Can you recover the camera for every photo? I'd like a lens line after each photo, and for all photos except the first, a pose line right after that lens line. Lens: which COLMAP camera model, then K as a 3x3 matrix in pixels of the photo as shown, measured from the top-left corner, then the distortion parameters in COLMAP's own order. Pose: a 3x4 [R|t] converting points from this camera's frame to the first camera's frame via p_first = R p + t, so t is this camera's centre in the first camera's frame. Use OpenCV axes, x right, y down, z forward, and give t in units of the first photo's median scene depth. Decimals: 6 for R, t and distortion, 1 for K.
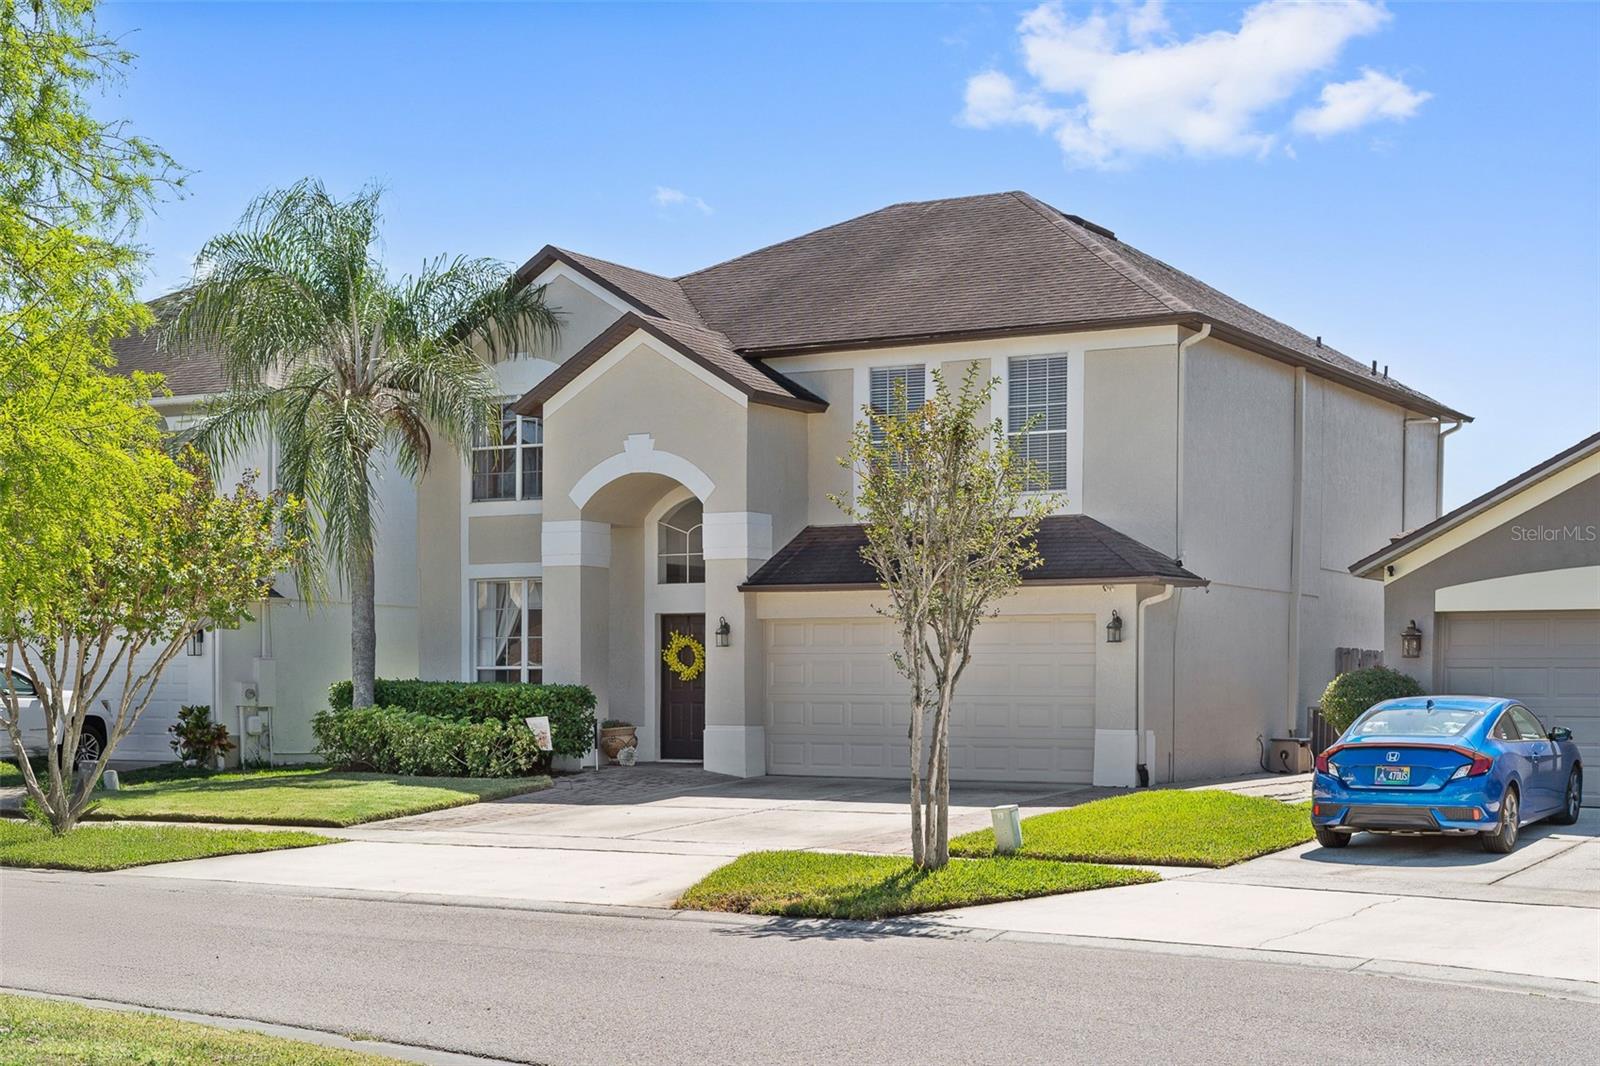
lens RADIAL K [[2325.5, 0, 799.4], [0, 2325.5, 544.7], [0, 0, 1]] dist [0.020722, 0.000000]
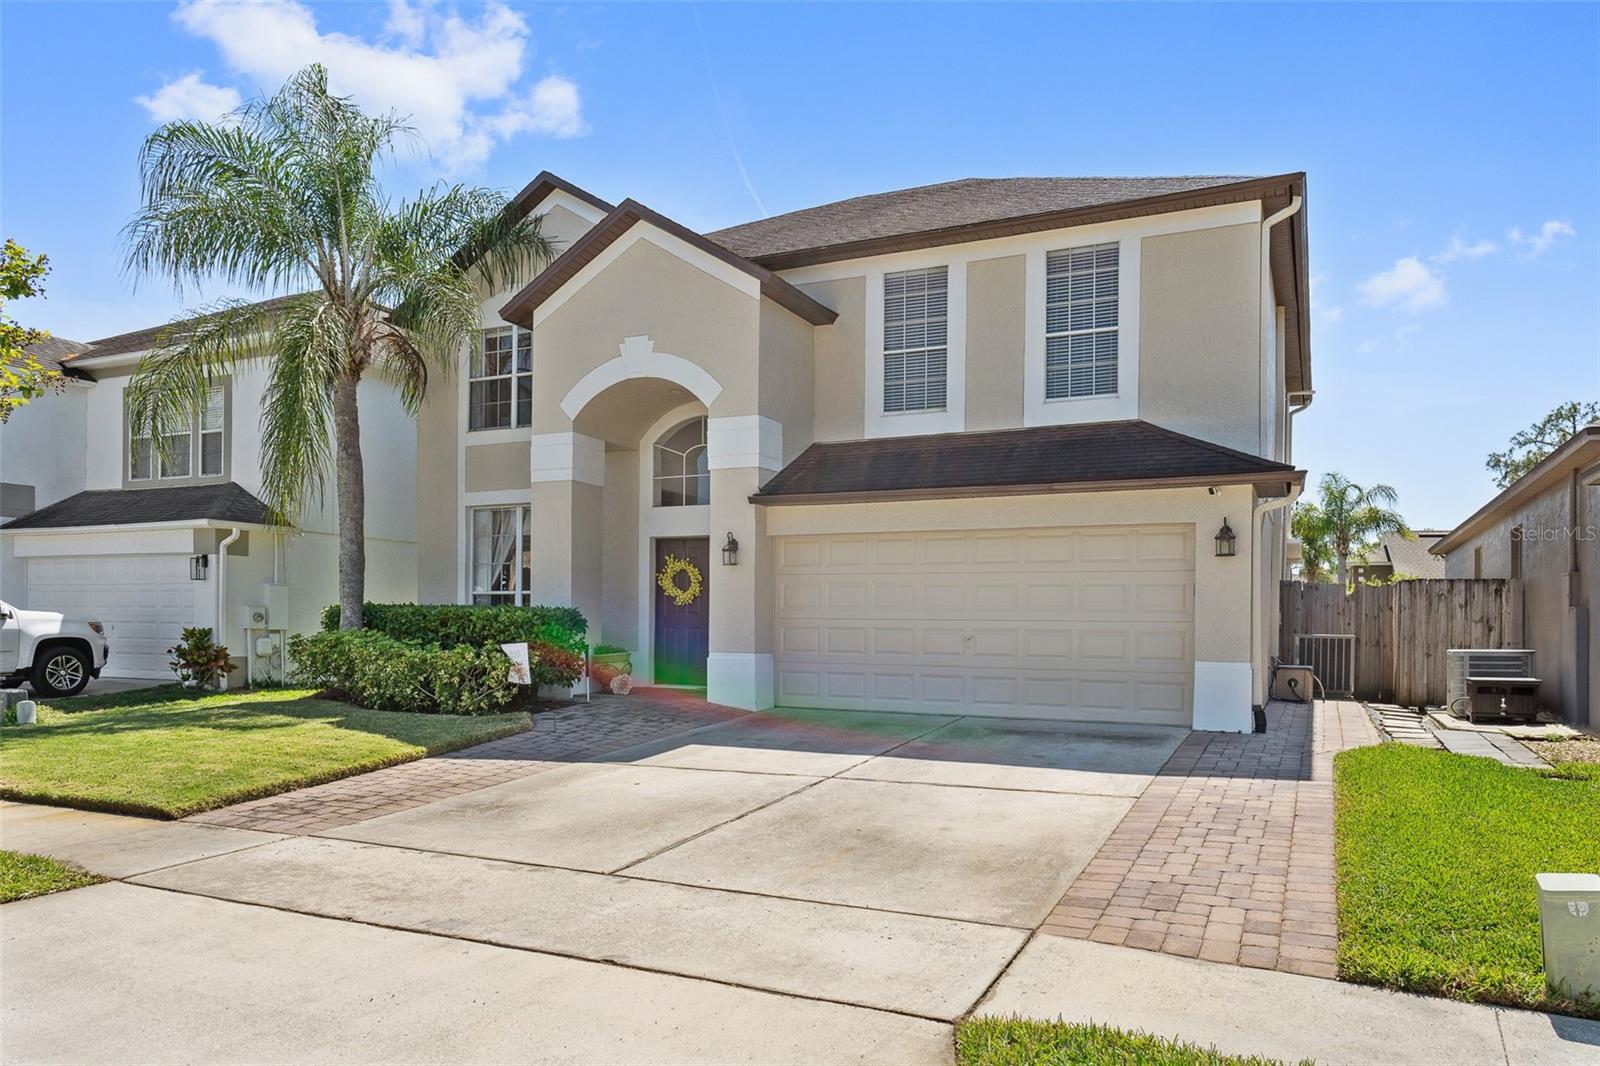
lens RADIAL K [[1064.1, 0, 799.3], [0, 1064.1, 587.2], [0, 0, 1]] dist [-0.004389, 0.002645]
pose [[0.995117, 0.008668, 0.098319, -0.045135], [-0.011444, 0.999551, 0.027704, 0.039177], [-0.098035, -0.028694, 0.994769, 0.567765]]
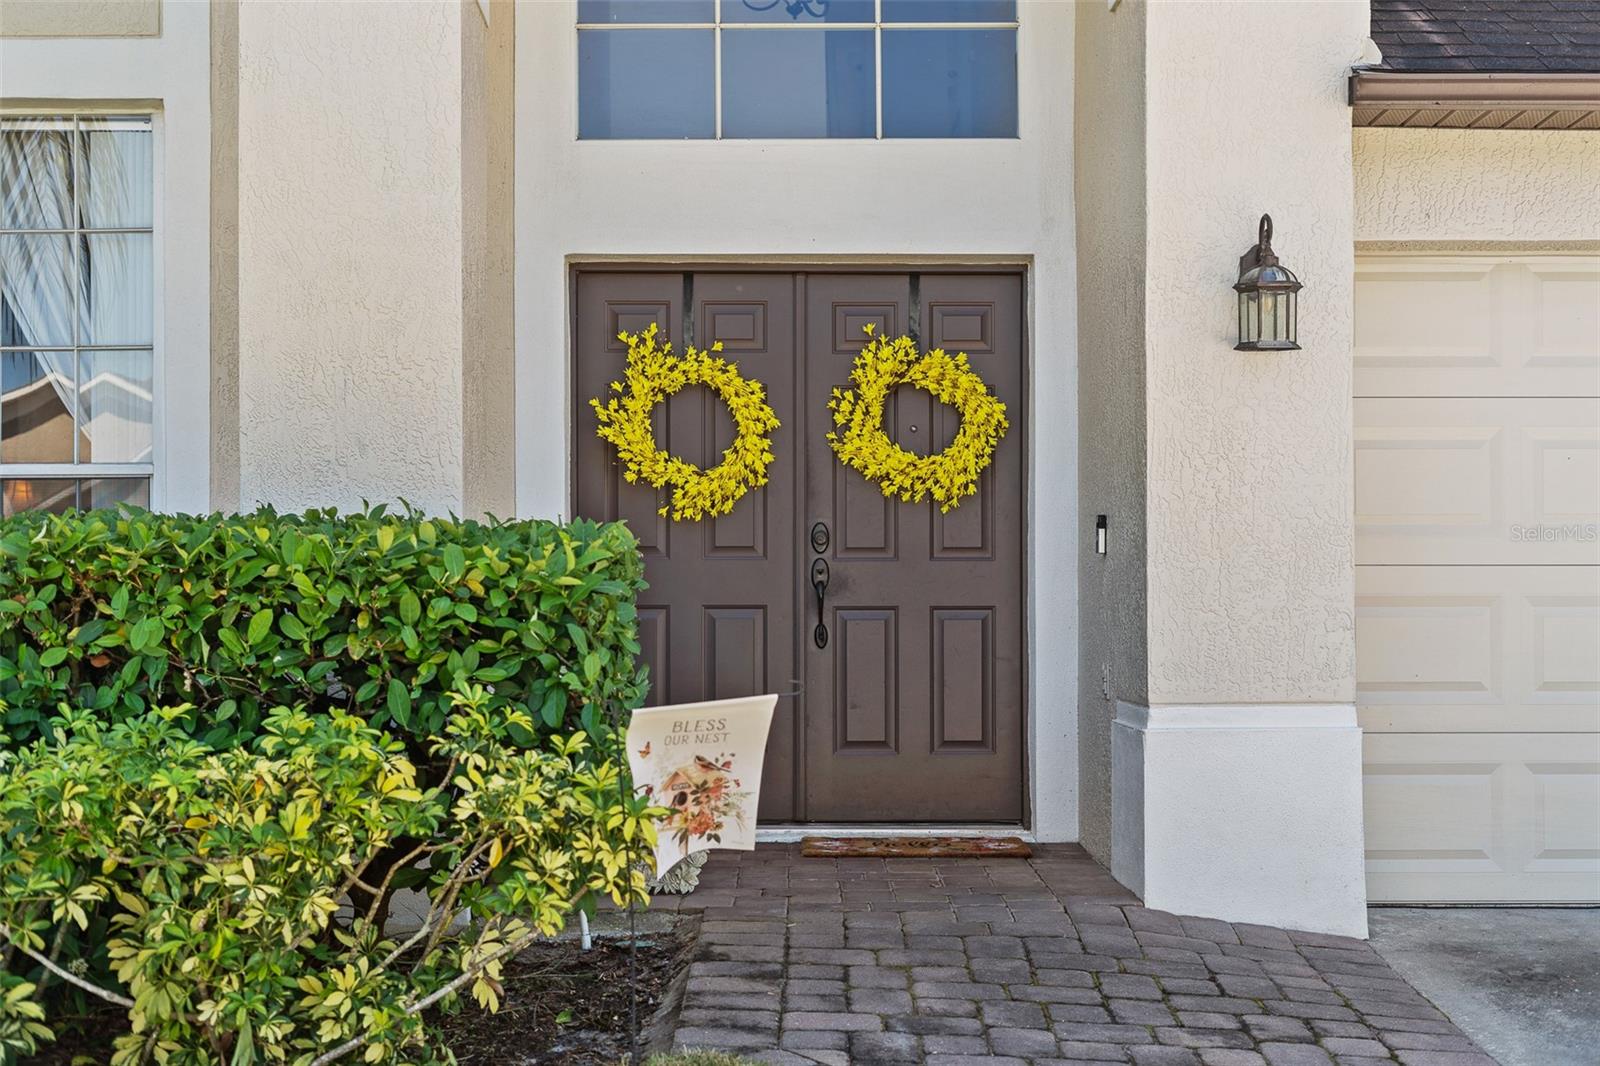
lens RADIAL K [[2325.5, 0, 807.3], [0, 2325.5, 525.7], [0, 0, 1]] dist [0.020722, 0.000000]
pose [[0.853790, 0.008639, 0.520546, -0.178989], [-0.027664, 0.999203, 0.028792, 0.053215], [-0.519882, -0.038983, 0.853348, 0.803370]]
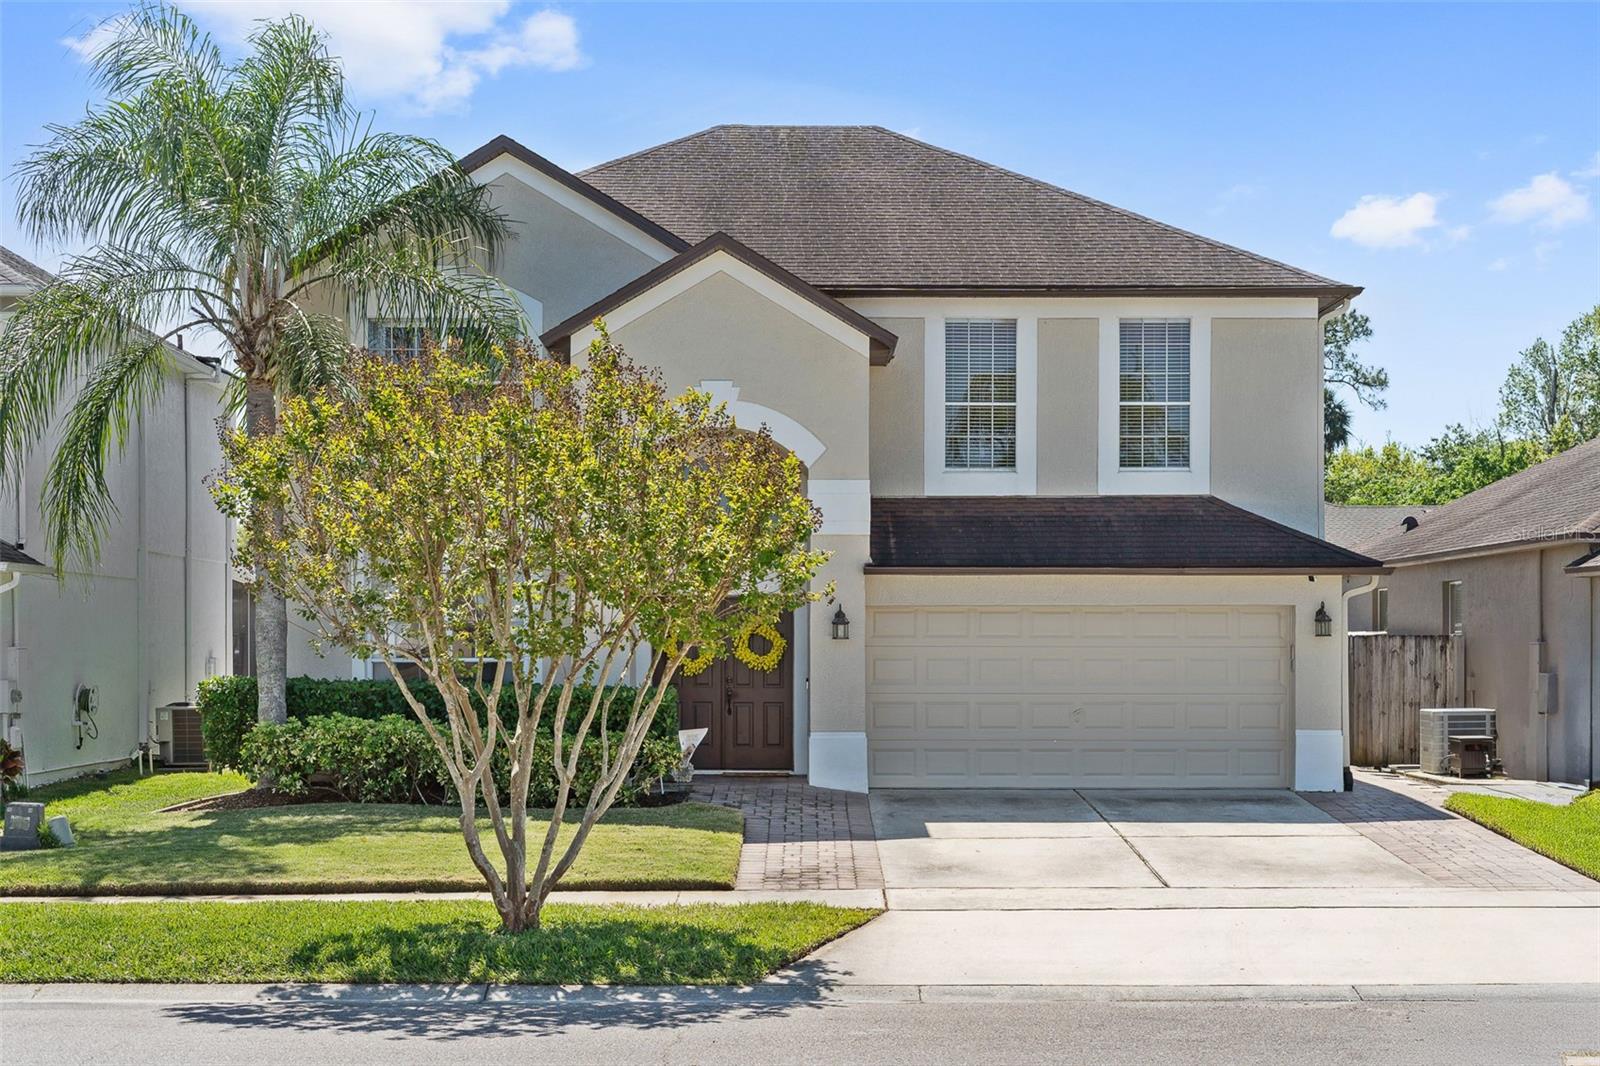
lens RADIAL K [[2325.5, 0, 792.5], [0, 2325.5, 522.2], [0, 0, 1]] dist [0.020722, 0.000000]
pose [[0.854552, 0.020777, 0.518950, -0.469760], [-0.028458, 0.999572, 0.006843, -0.003640], [-0.518586, -0.020616, 0.854777, 0.278229]]
